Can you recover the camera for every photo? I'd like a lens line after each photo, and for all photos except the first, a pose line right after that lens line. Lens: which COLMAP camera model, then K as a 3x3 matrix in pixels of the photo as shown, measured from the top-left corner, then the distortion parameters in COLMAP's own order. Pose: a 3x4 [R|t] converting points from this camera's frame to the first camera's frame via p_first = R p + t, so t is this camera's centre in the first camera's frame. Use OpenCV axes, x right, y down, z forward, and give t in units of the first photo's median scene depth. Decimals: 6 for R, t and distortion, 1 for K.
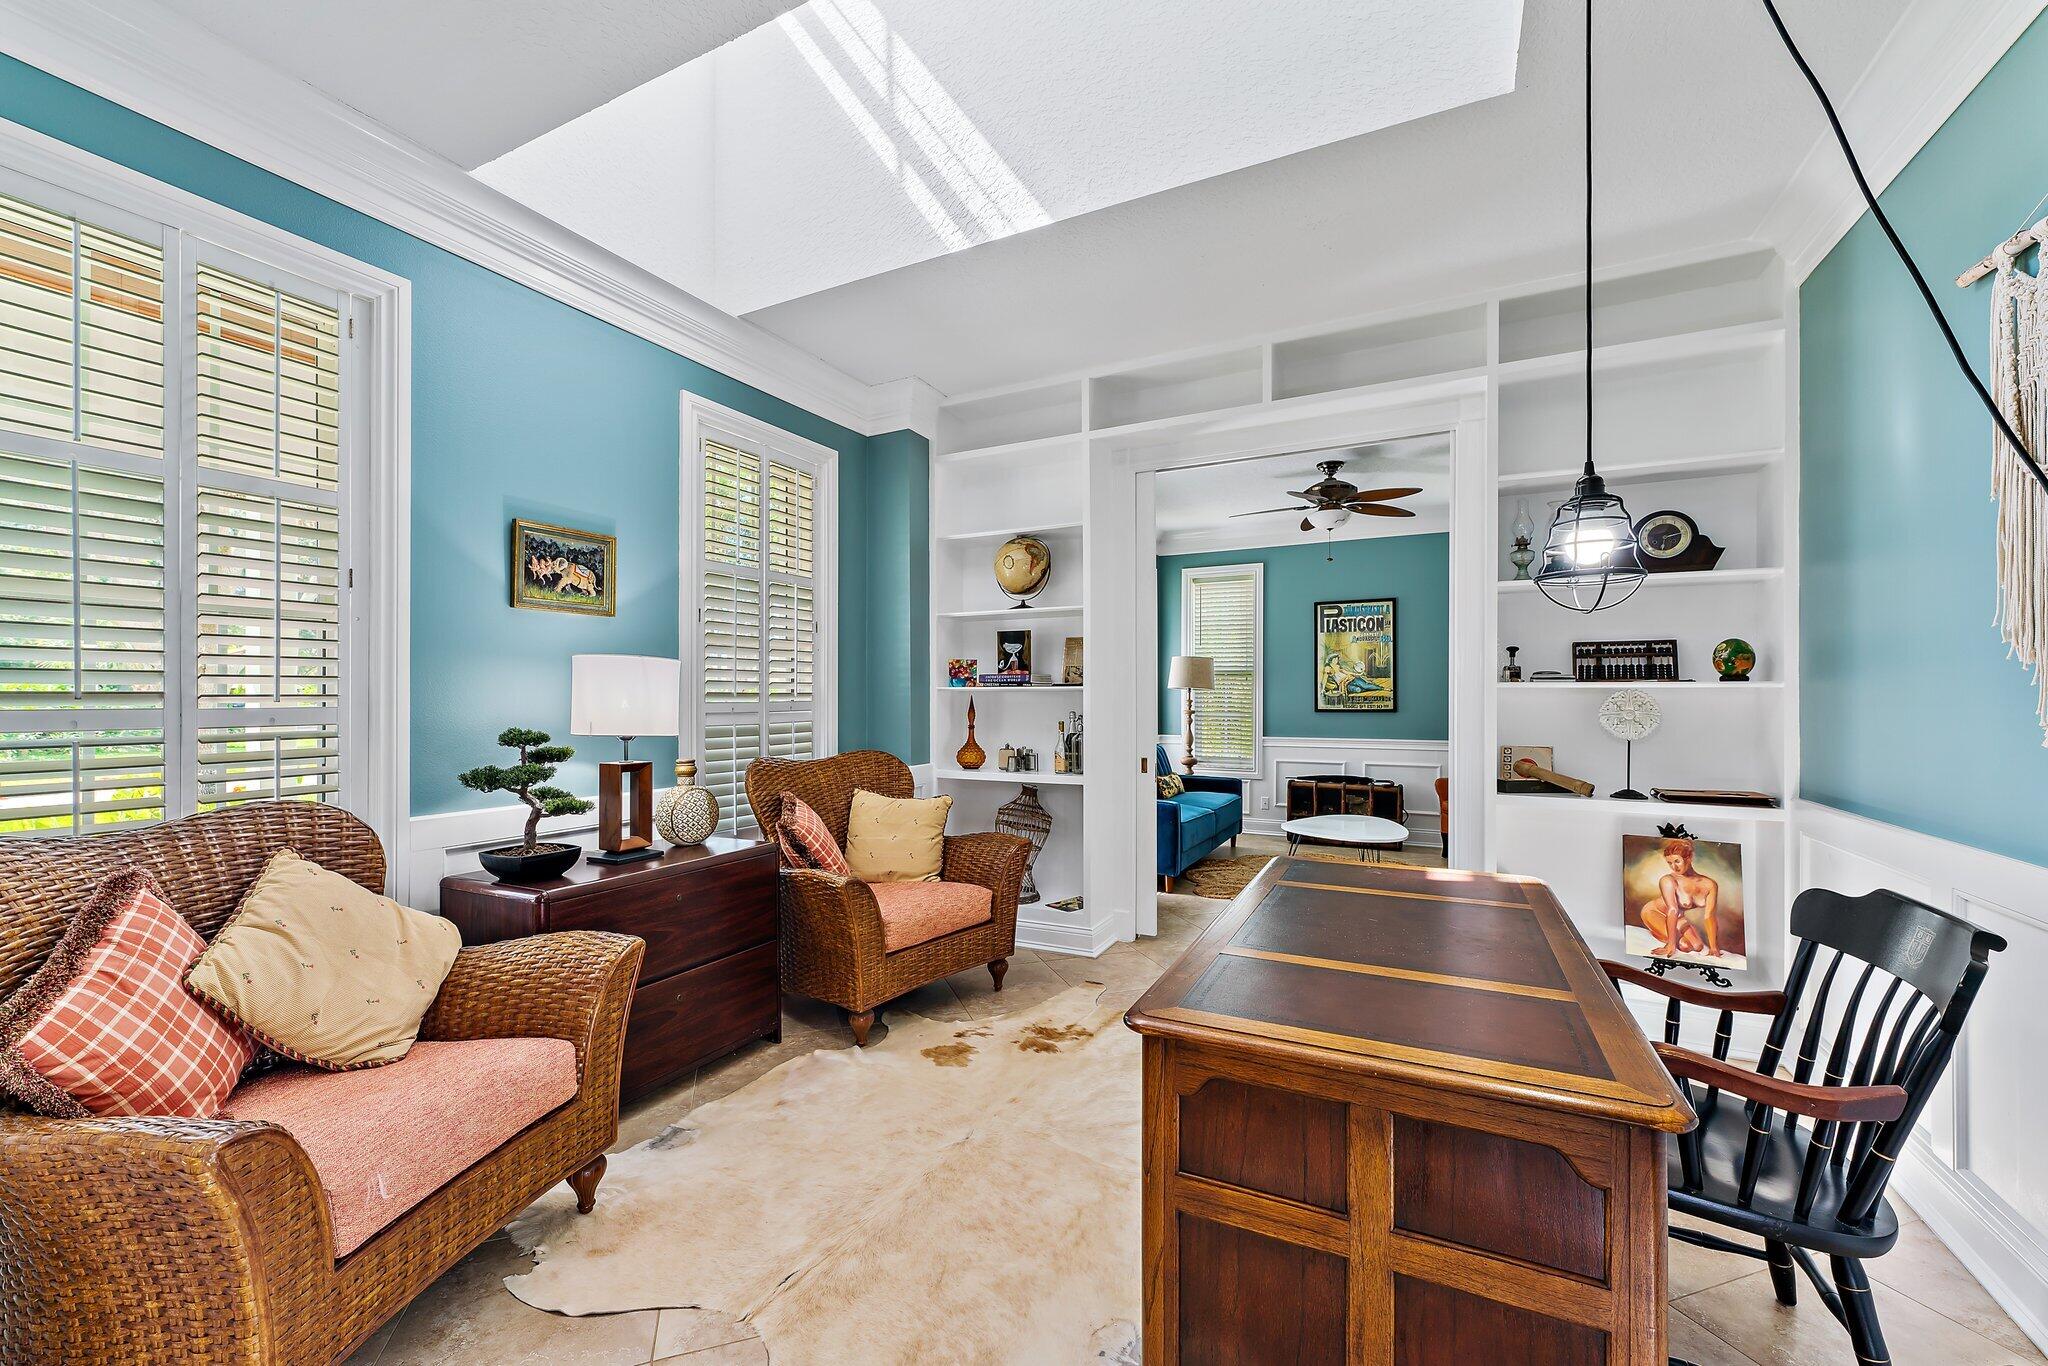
lens RADIAL K [[823.2, 0, 1041.2], [0, 823.2, 696.0], [0, 0, 1]] dist [0.000975, -0.000214]
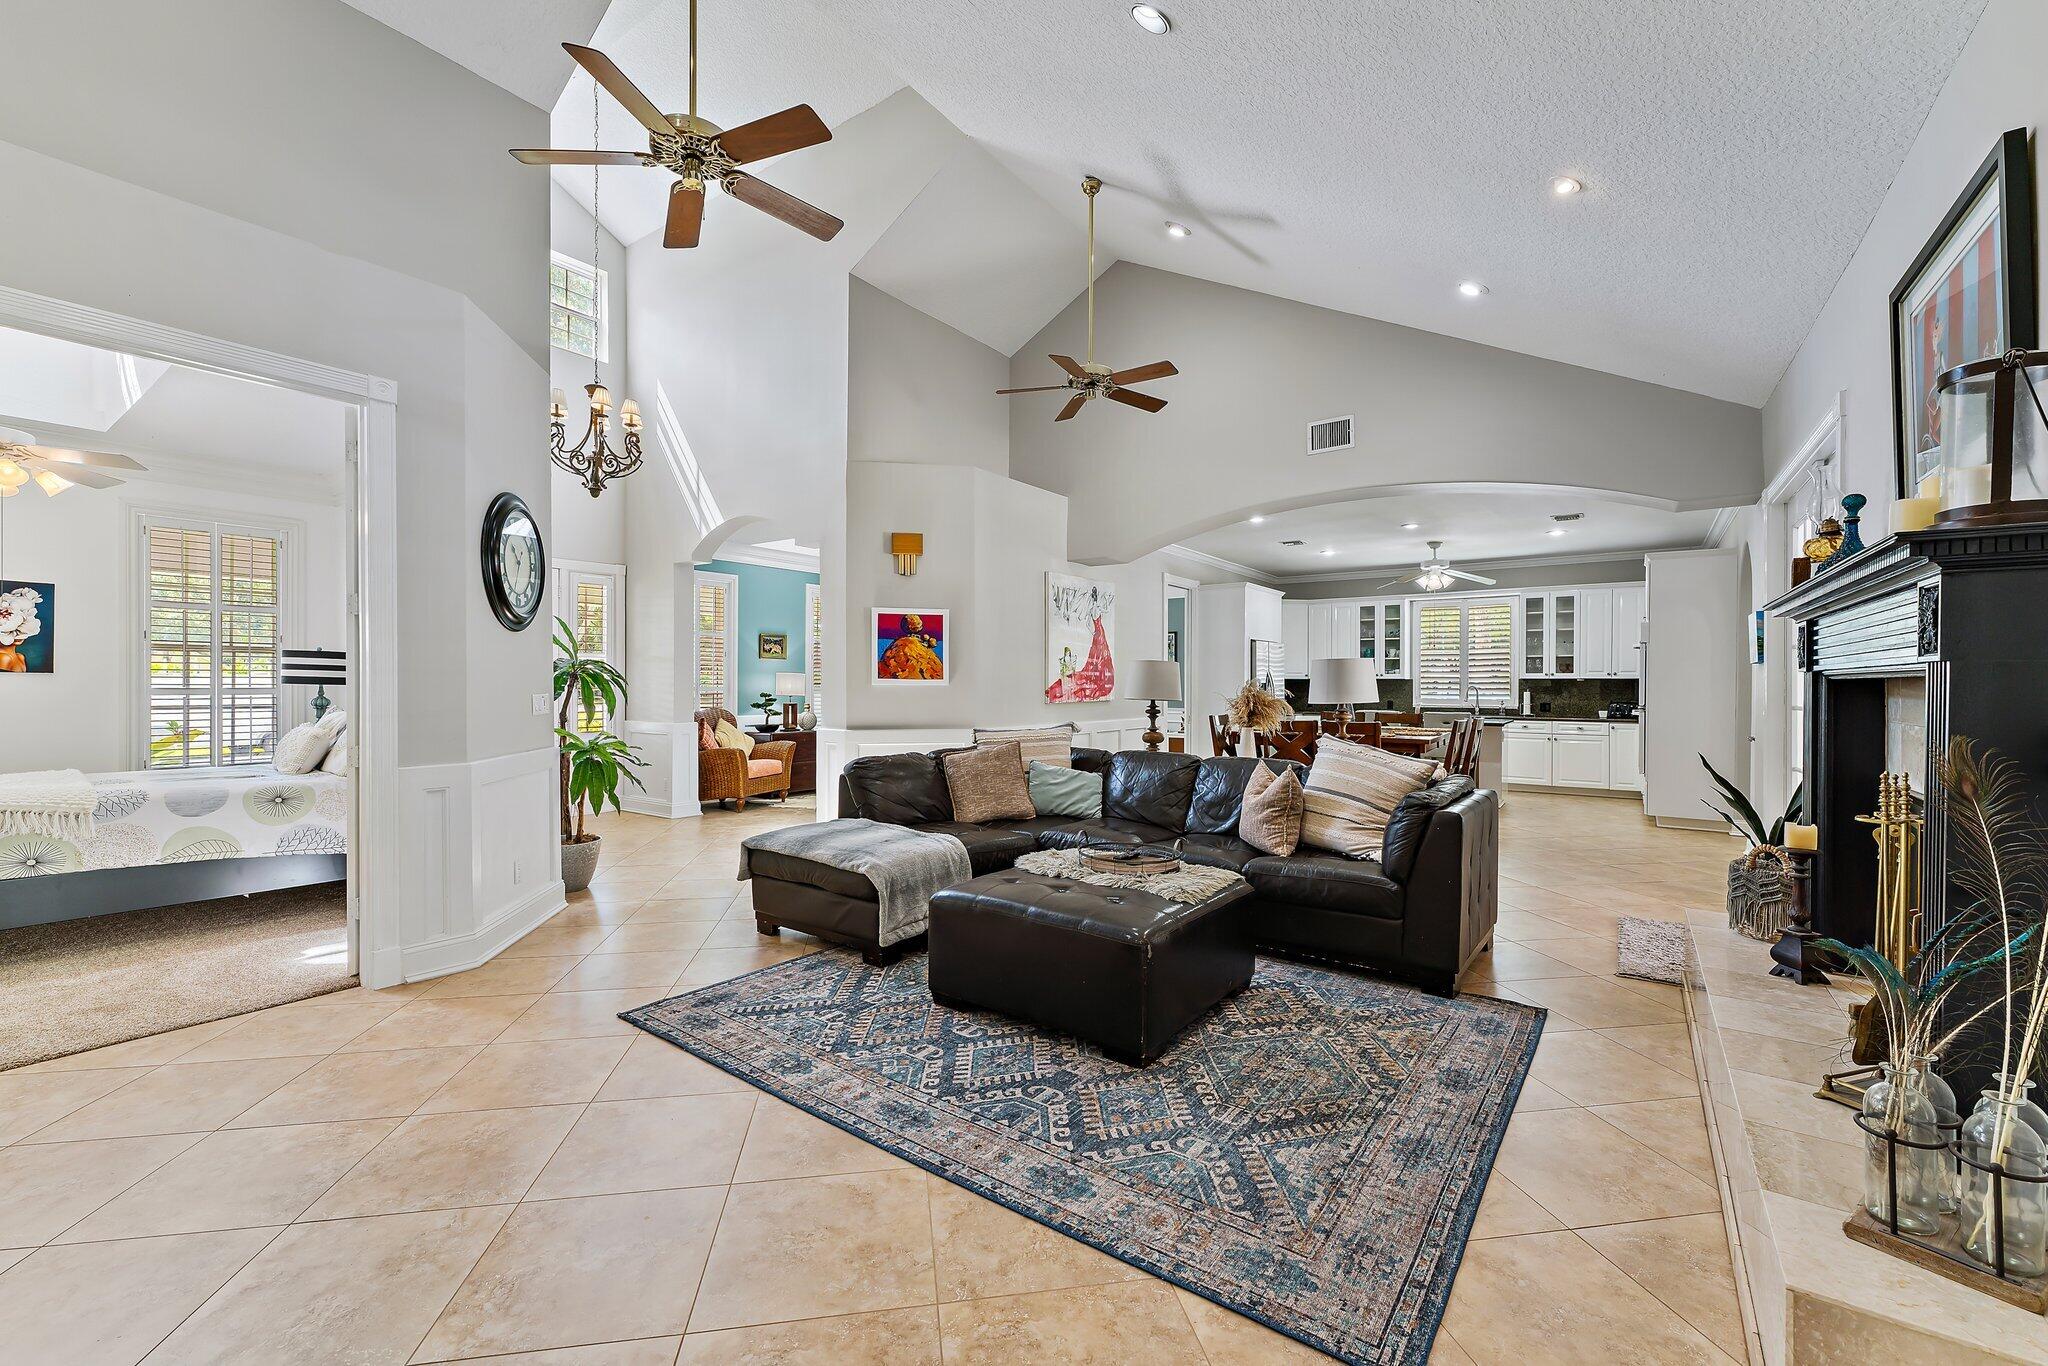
lens RADIAL K [[839.5, 0, 1035.0], [0, 839.5, 686.0], [0, 0, 1]] dist [-0.003137, -0.002550]
pose [[0.989841, 0.005735, -0.142061, 0.898078], [-0.005520, 0.999983, 0.001911, -0.003173], [0.142069, -0.001107, 0.989856, -2.073517]]
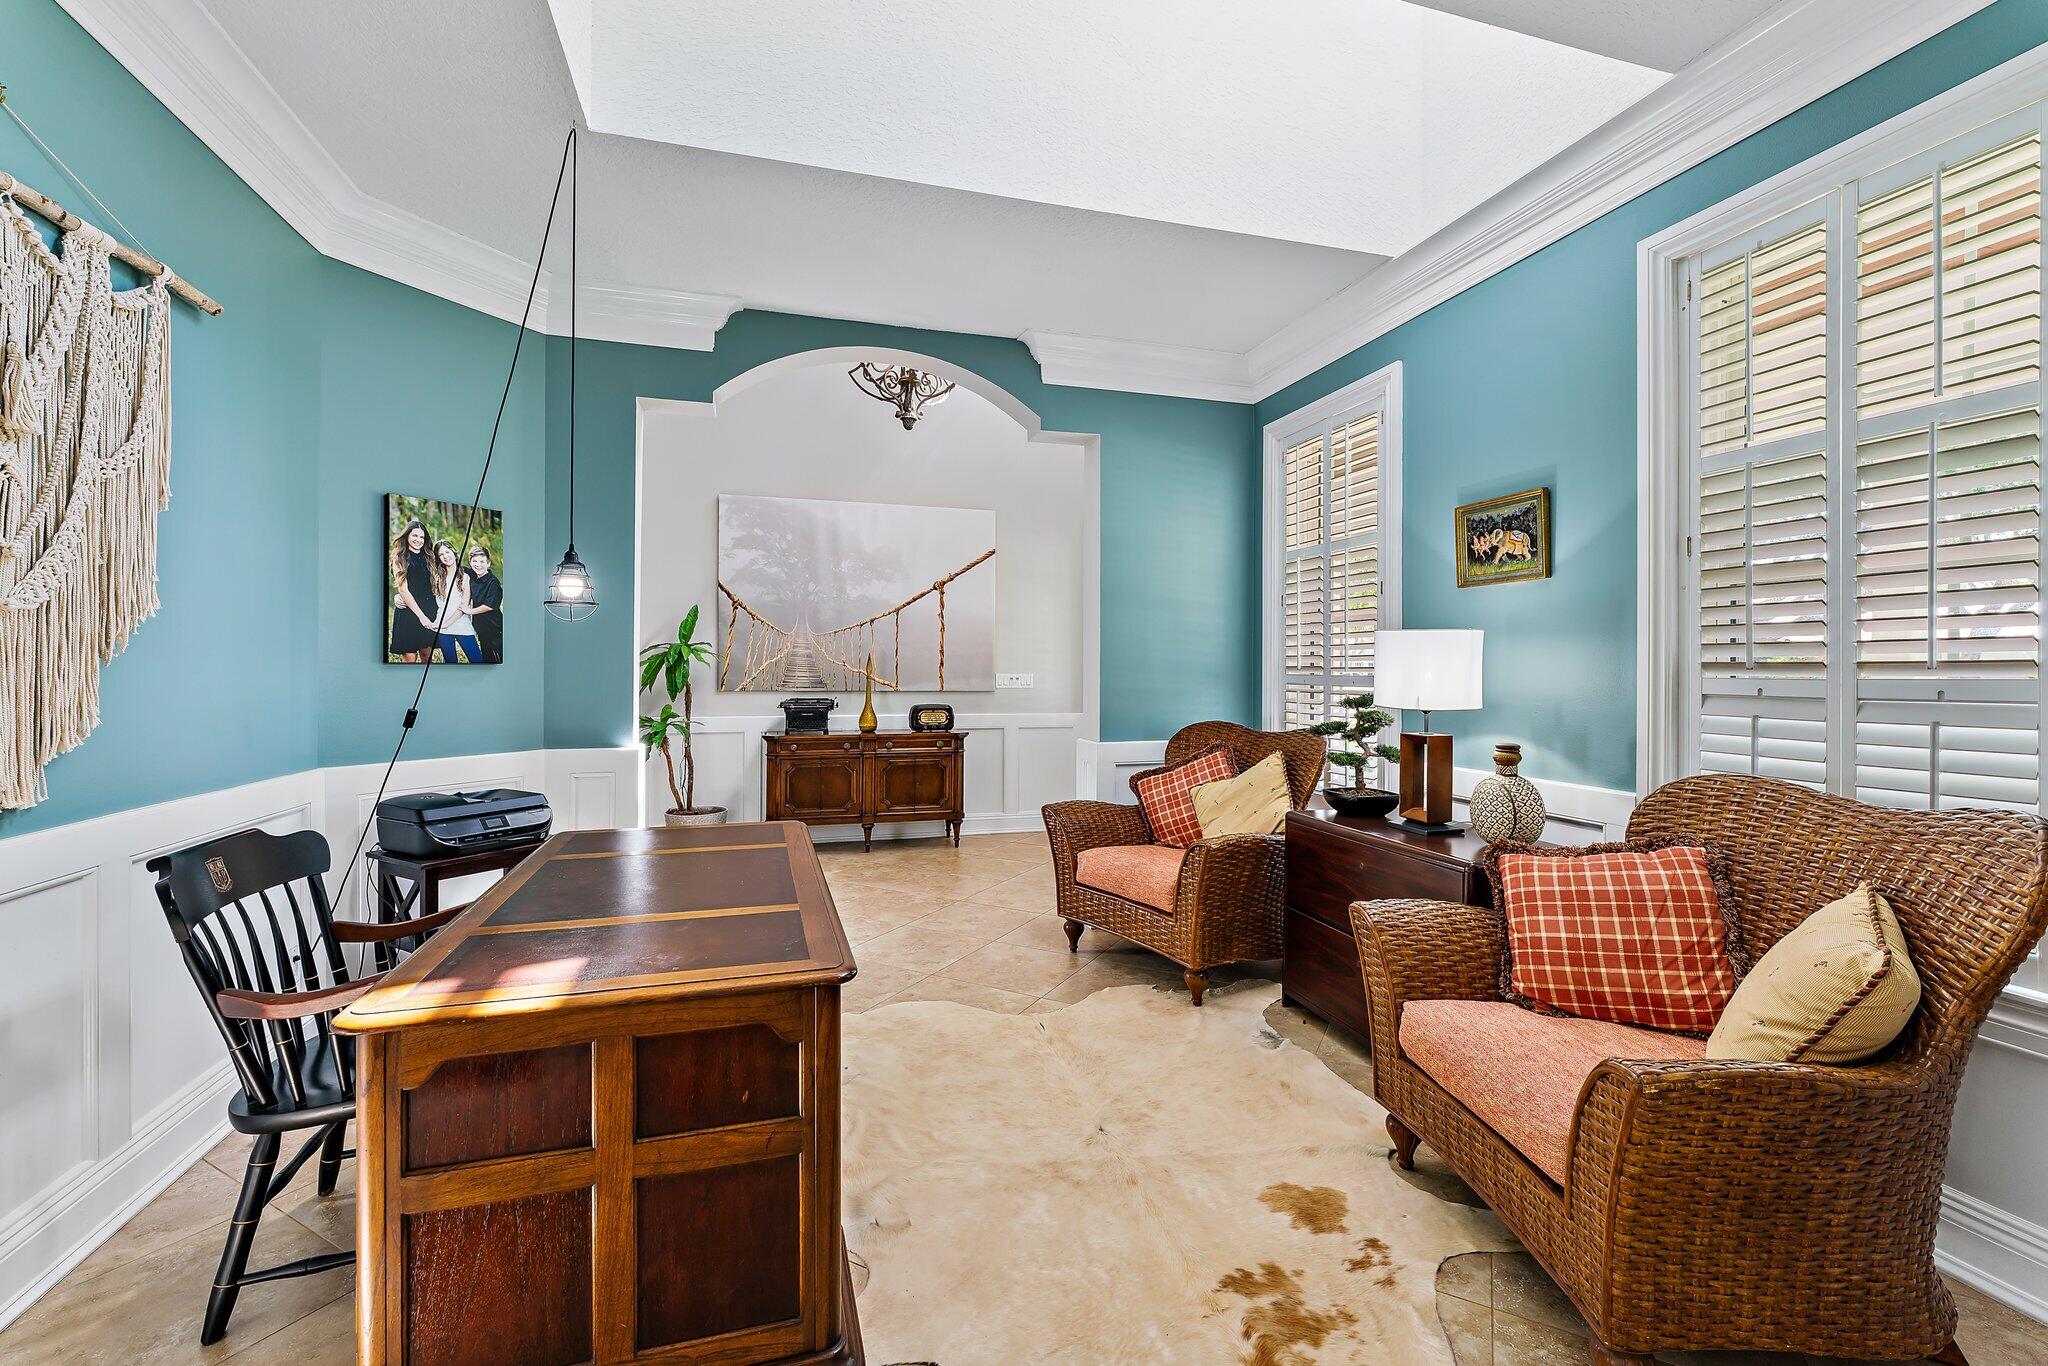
lens RADIAL K [[823.2, 0, 1016.8], [0, 823.2, 670.2], [0, 0, 1]] dist [0.000975, -0.000214]
pose [[-0.731402, -0.000295, -0.681947, 0.478601], [-0.001458, 0.999998, 0.001132, 0.001809], [0.681945, 0.001822, -0.731401, 1.228800]]
